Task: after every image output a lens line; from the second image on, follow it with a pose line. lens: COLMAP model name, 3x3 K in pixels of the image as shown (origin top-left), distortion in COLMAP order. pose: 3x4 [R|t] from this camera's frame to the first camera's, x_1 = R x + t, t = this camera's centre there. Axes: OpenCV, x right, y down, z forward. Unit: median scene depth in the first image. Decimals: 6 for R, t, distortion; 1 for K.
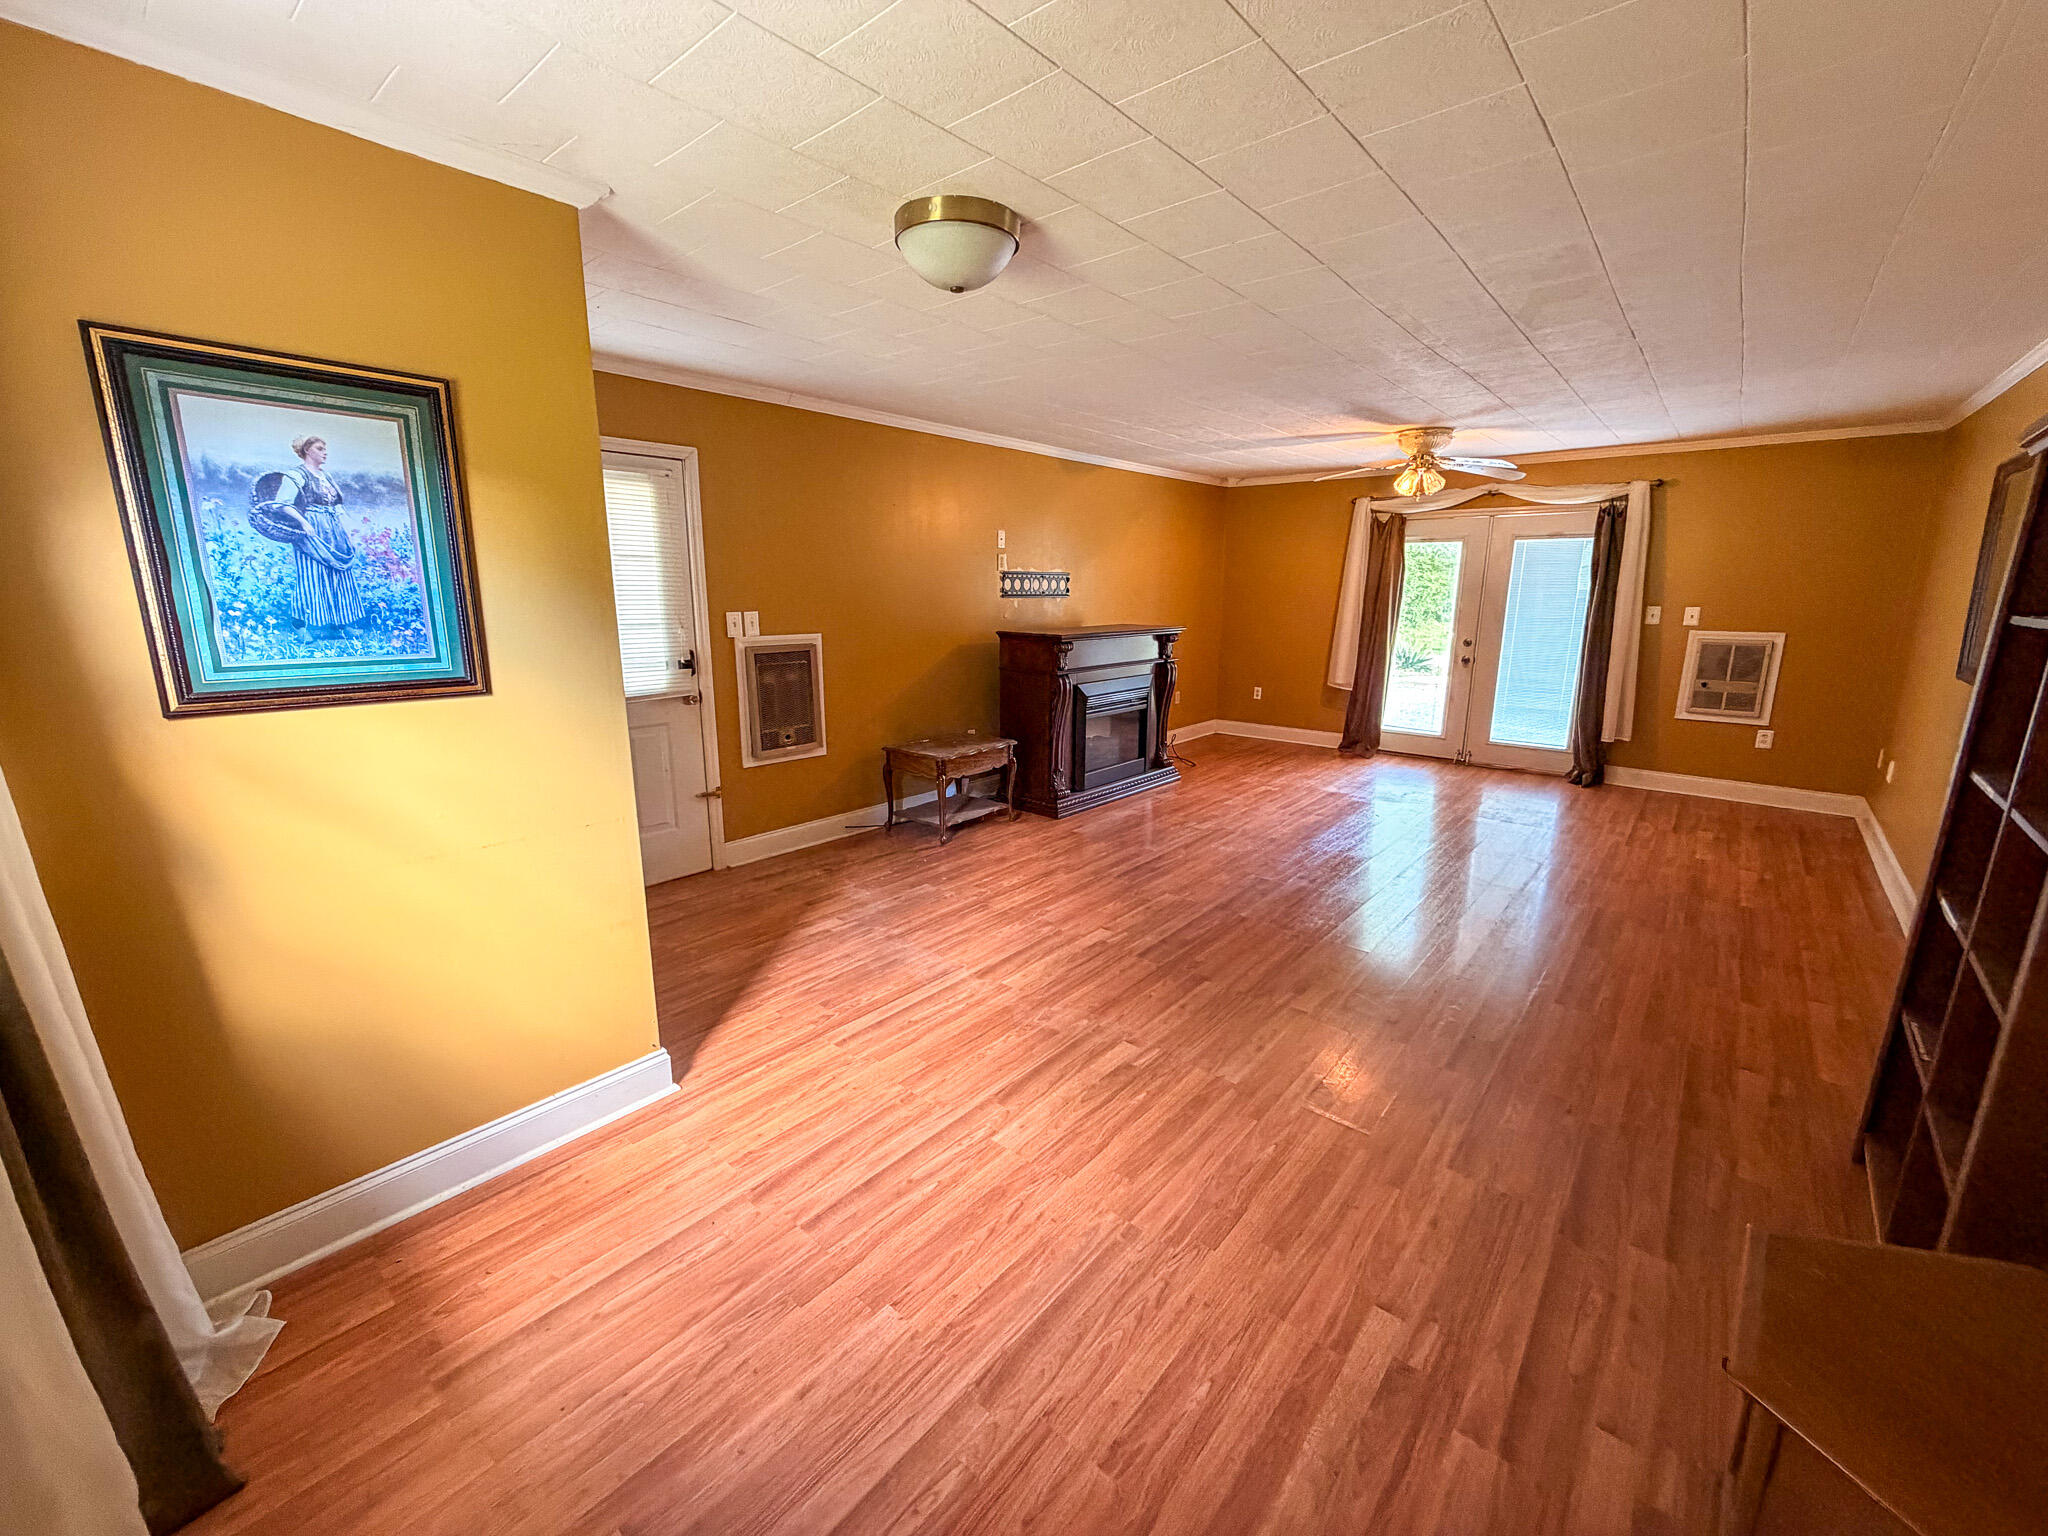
lens RADIAL K [[817.5, 0, 1021.4], [0, 817.5, 758.2], [0, 0, 1]] dist [0.008002, -0.001911]
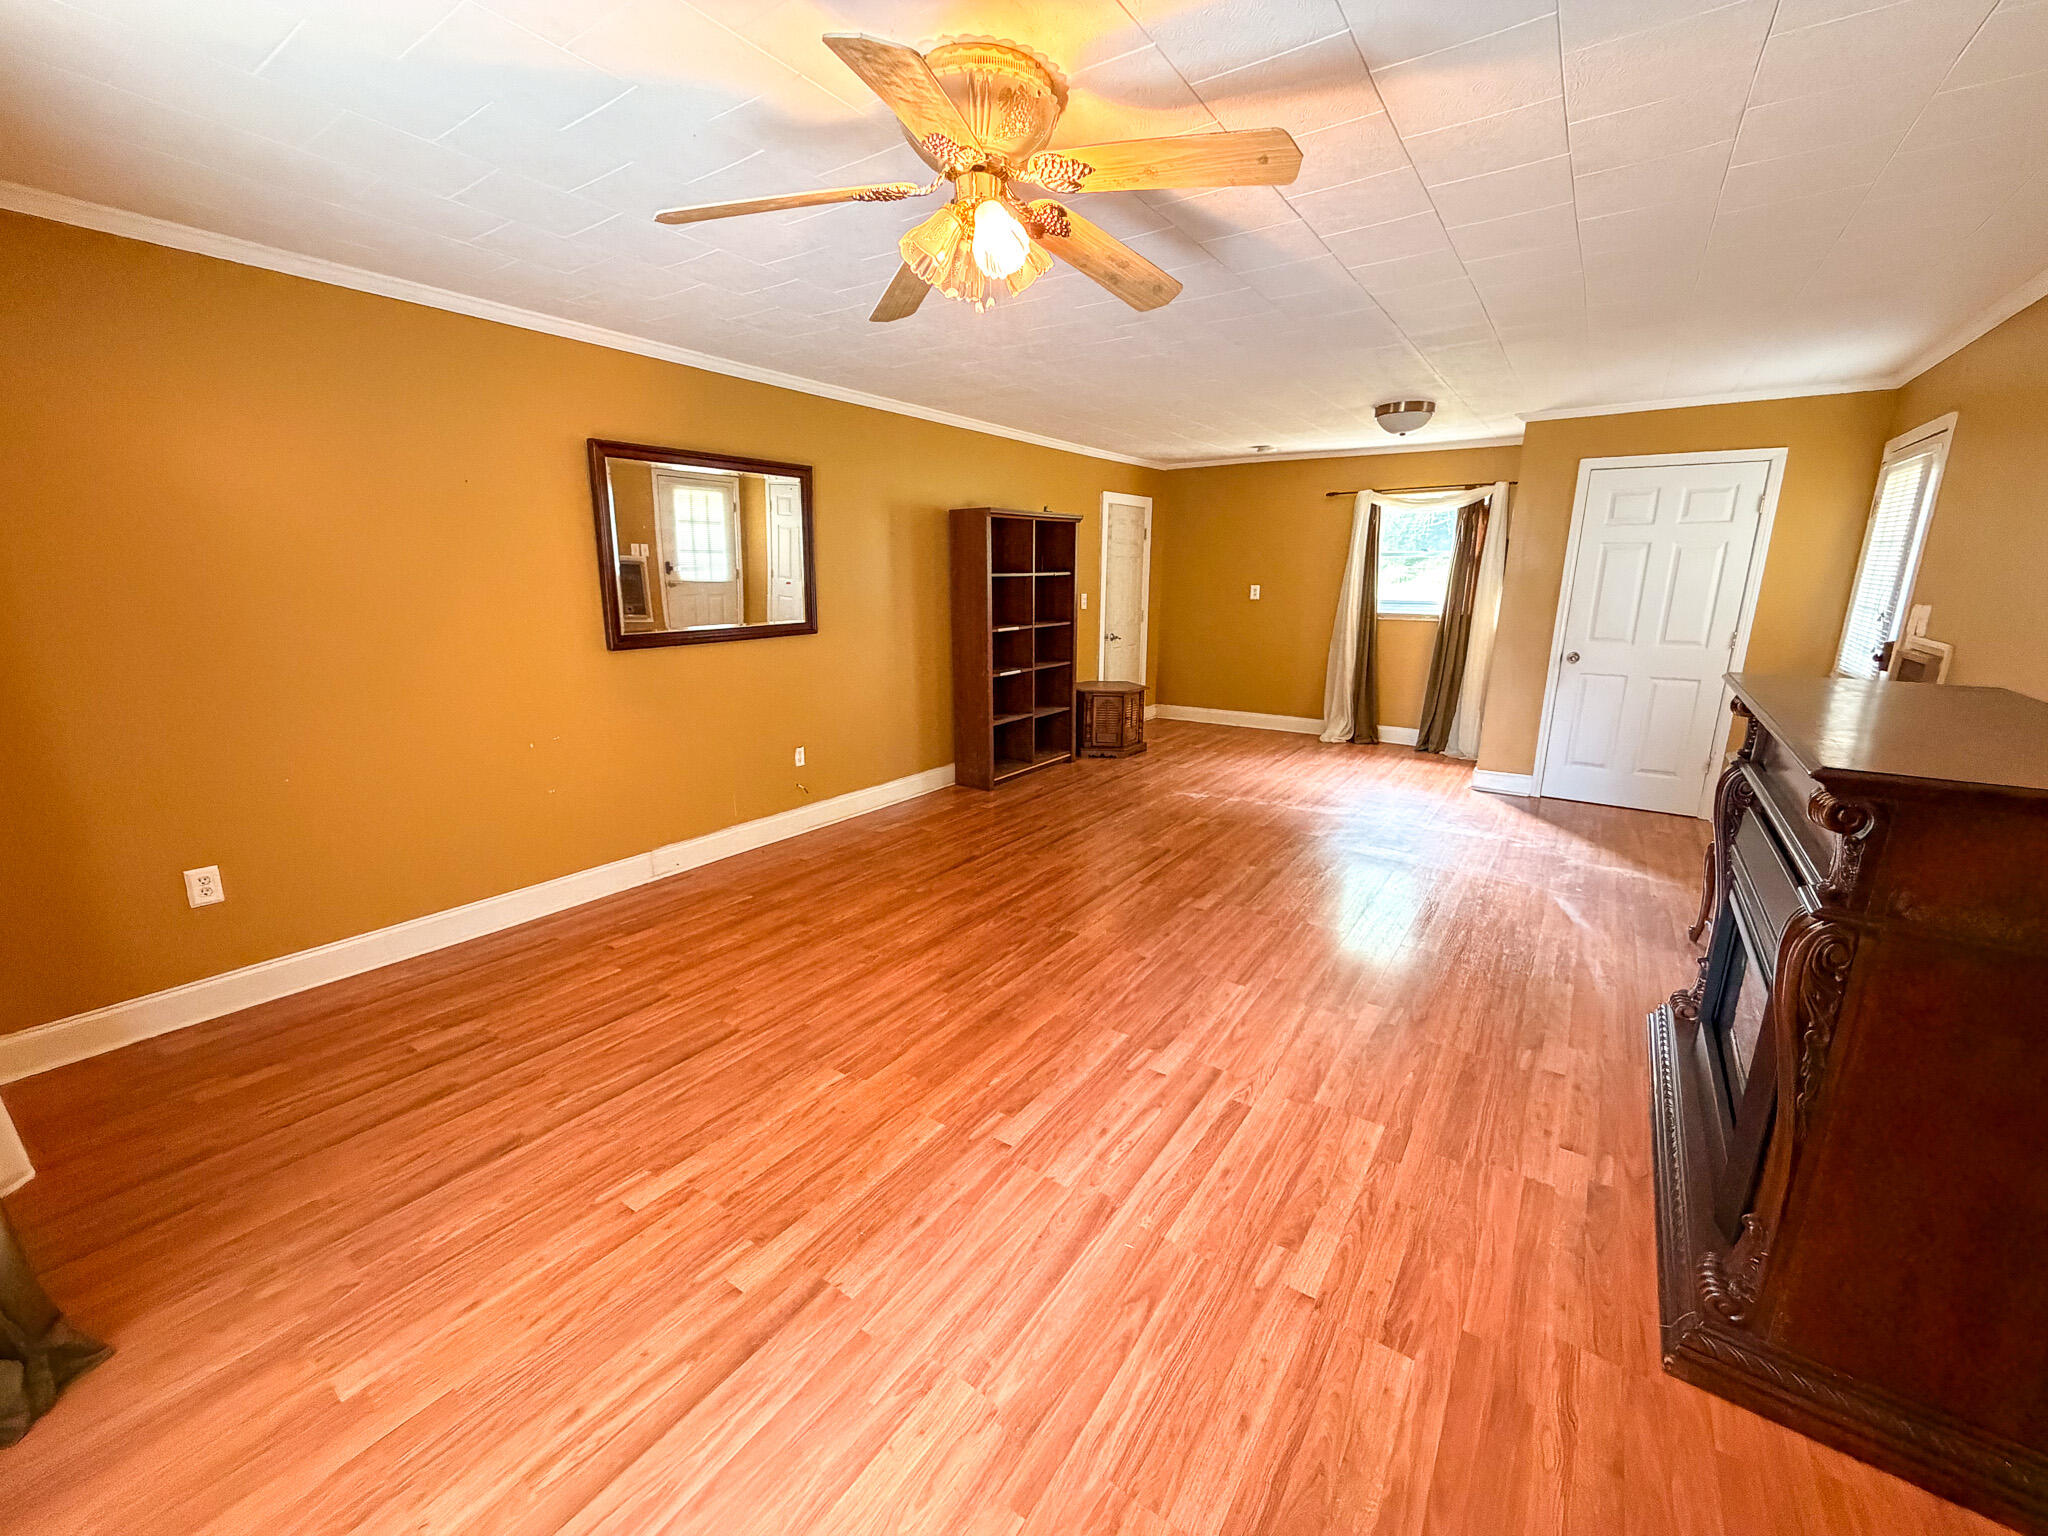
lens RADIAL K [[817.5, 0, 1026.6], [0, 817.5, 762.1], [0, 0, 1]] dist [0.008002, -0.001911]
pose [[-0.994470, 0.013716, -0.104120, 0.668846], [-0.032759, 0.901452, 0.431638, -0.389213], [0.099780, 0.432662, -0.896018, 1.849106]]
